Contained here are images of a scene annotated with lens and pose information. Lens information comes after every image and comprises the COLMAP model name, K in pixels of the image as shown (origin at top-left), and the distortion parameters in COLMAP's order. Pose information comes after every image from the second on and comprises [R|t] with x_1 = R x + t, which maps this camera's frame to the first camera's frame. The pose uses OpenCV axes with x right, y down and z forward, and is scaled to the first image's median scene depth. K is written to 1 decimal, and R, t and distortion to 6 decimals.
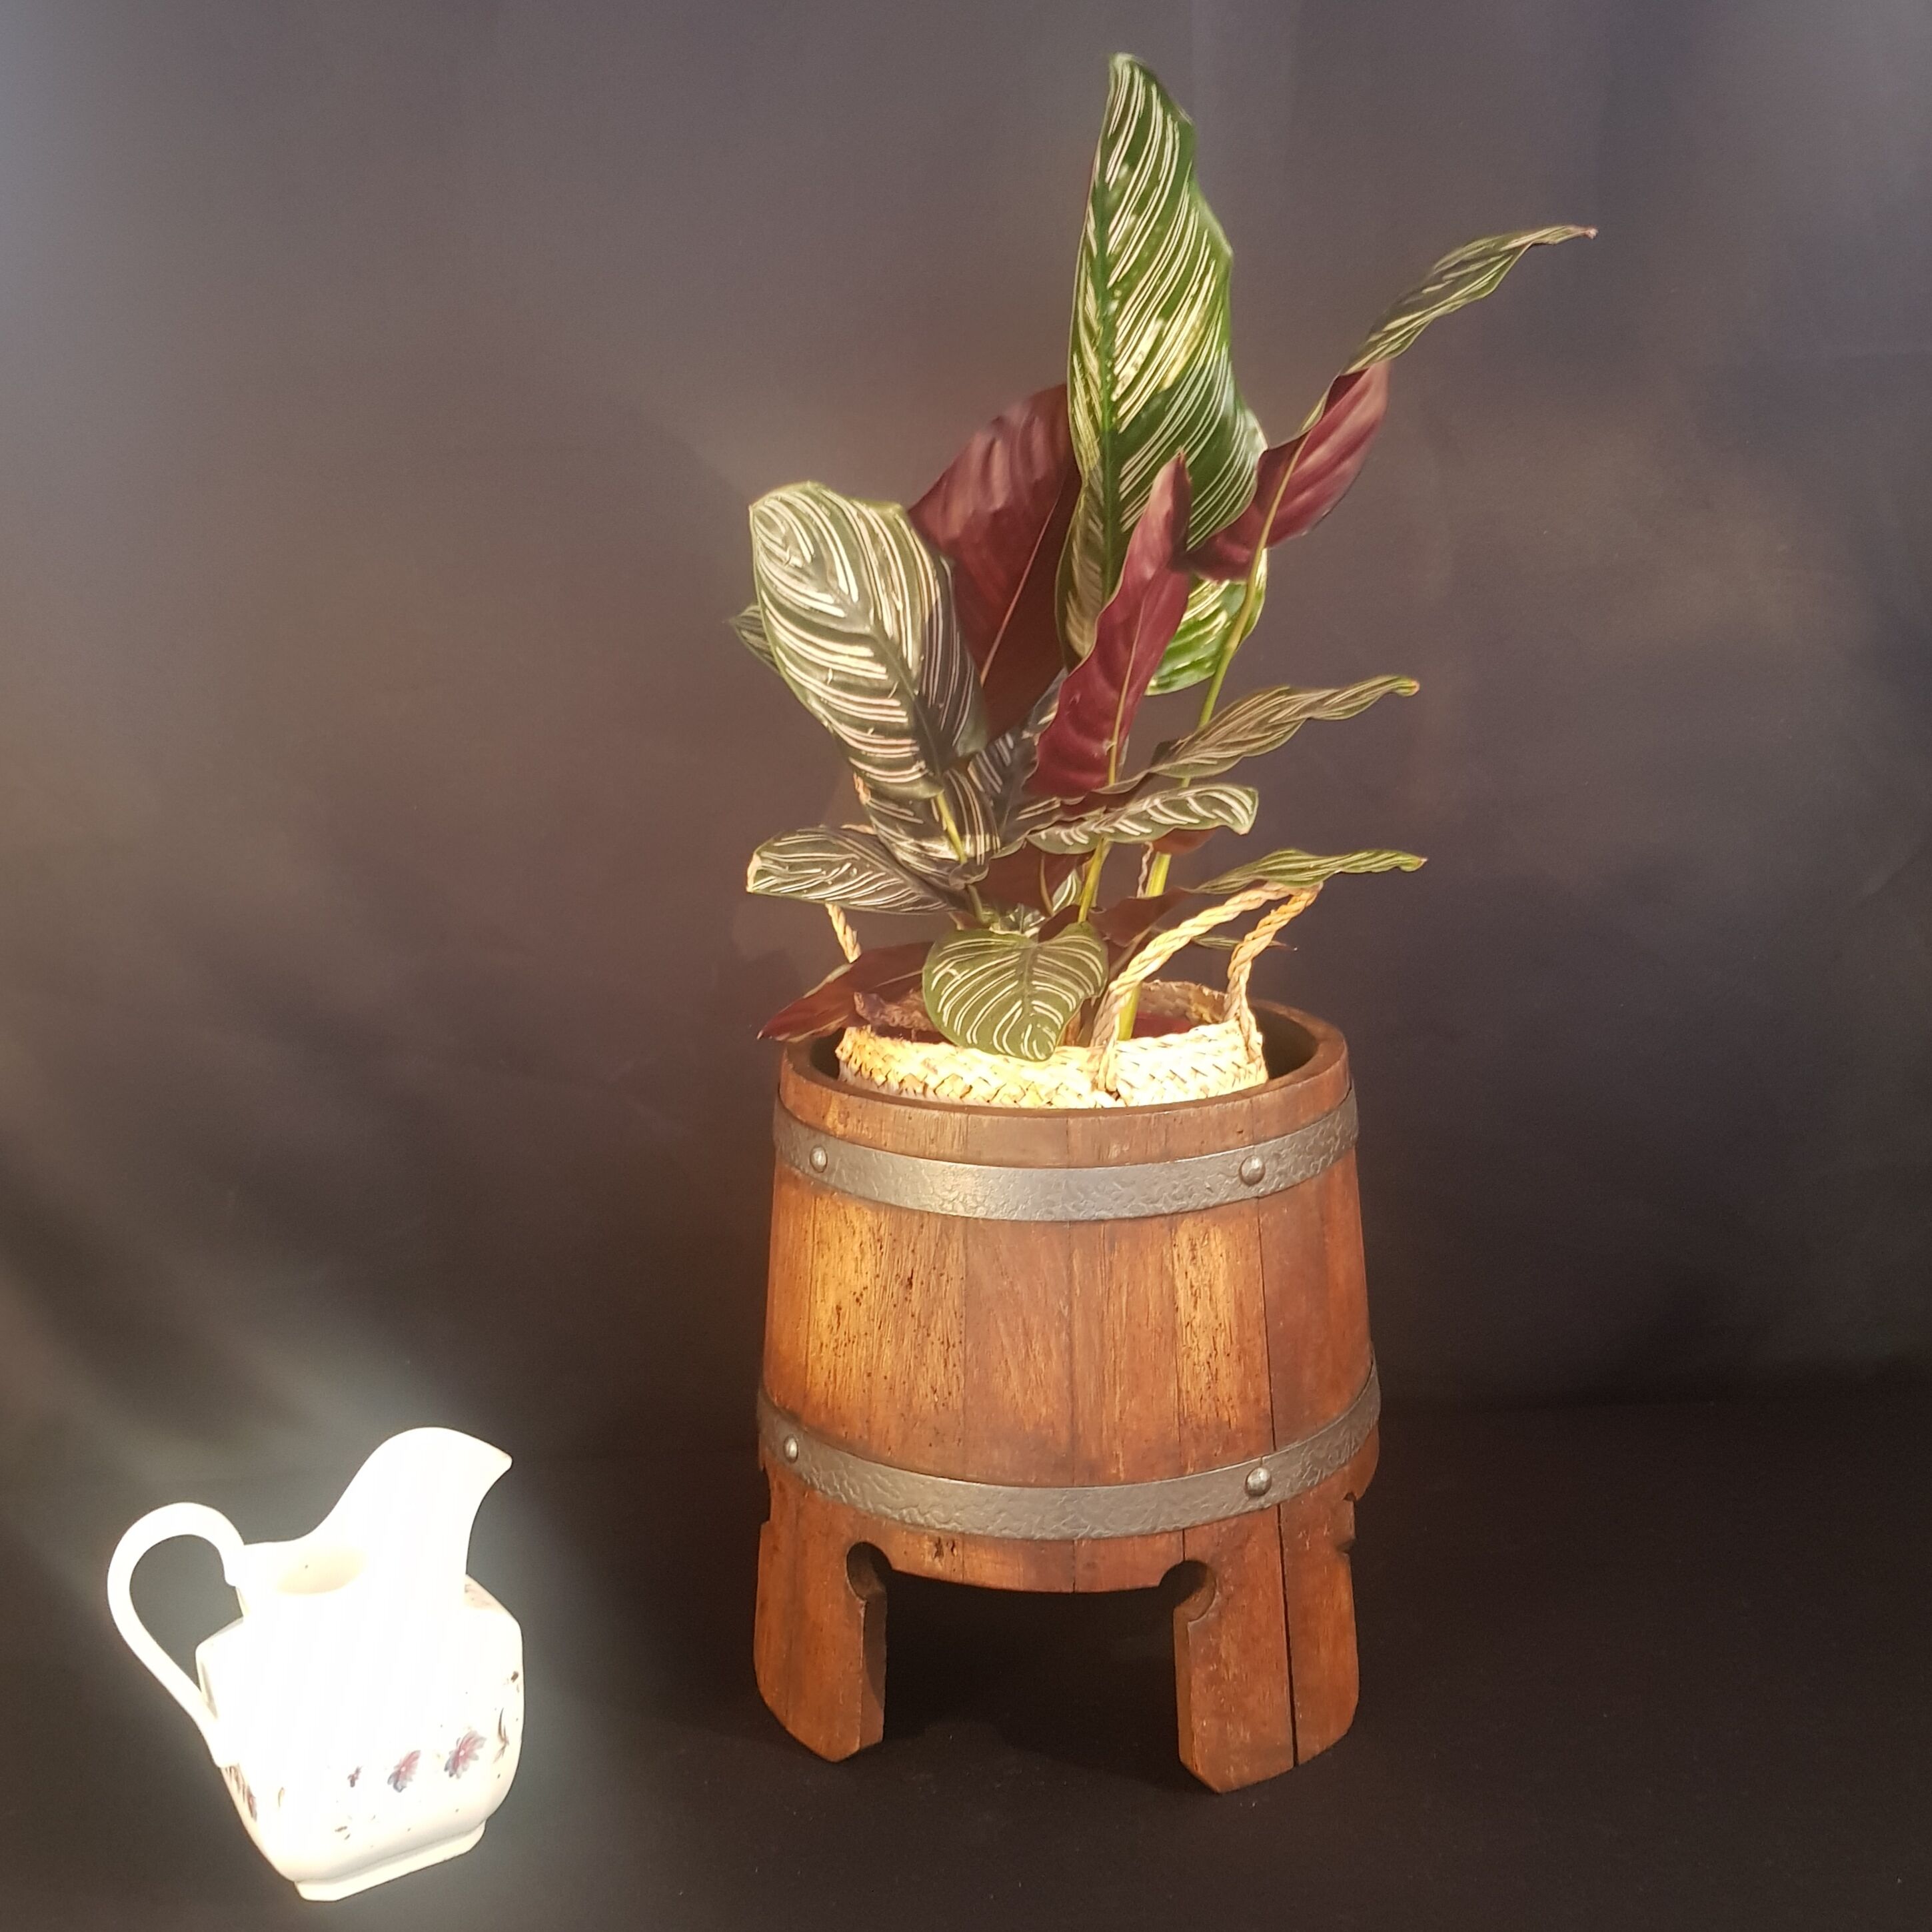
lens RADIAL K [[2065.3, 0, 1032.6], [0, 2065.3, 968.5], [0, 0, 1]] dist [0.069378, -0.041024]
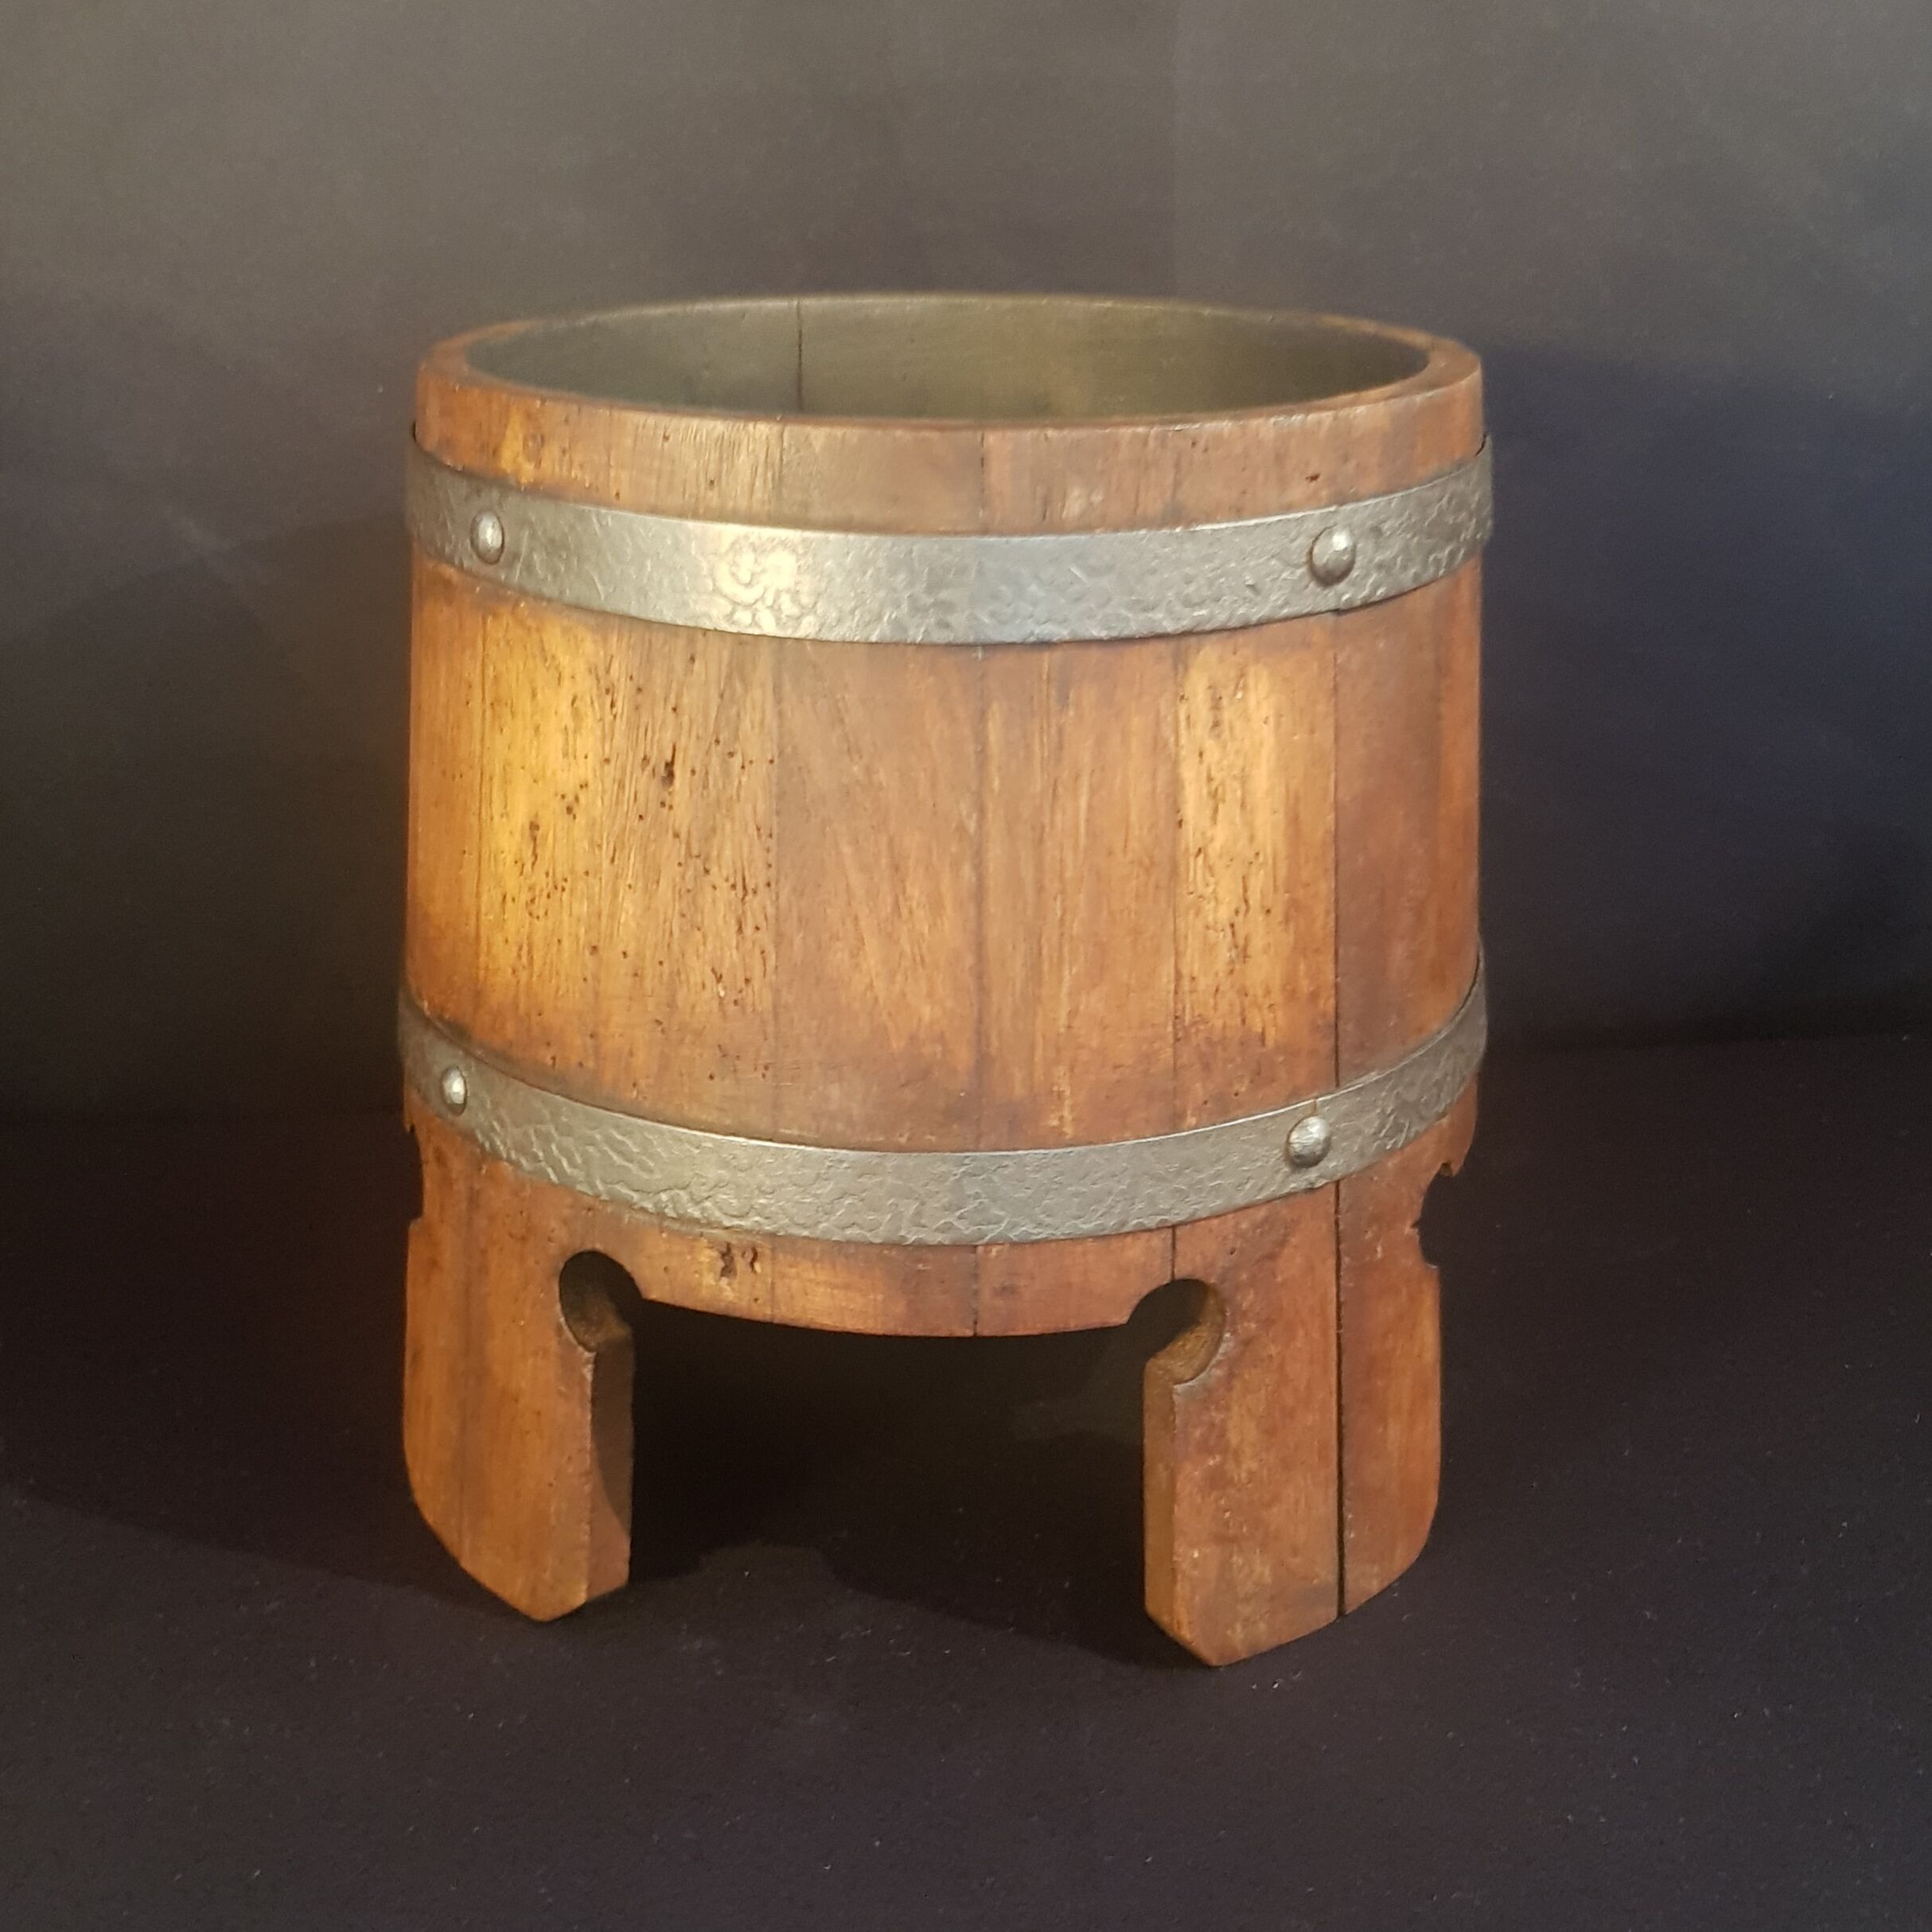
lens RADIAL K [[2763.3, 0, 966.0], [0, 2763.3, 966.0], [0, 0, 1]] dist [0.135544, -0.024035]
pose [[0.998680, -0.000321, 0.051369, -0.020189], [-0.008281, 0.985894, 0.167163, 0.080679], [-0.050698, -0.167368, 0.984590, 0.293713]]
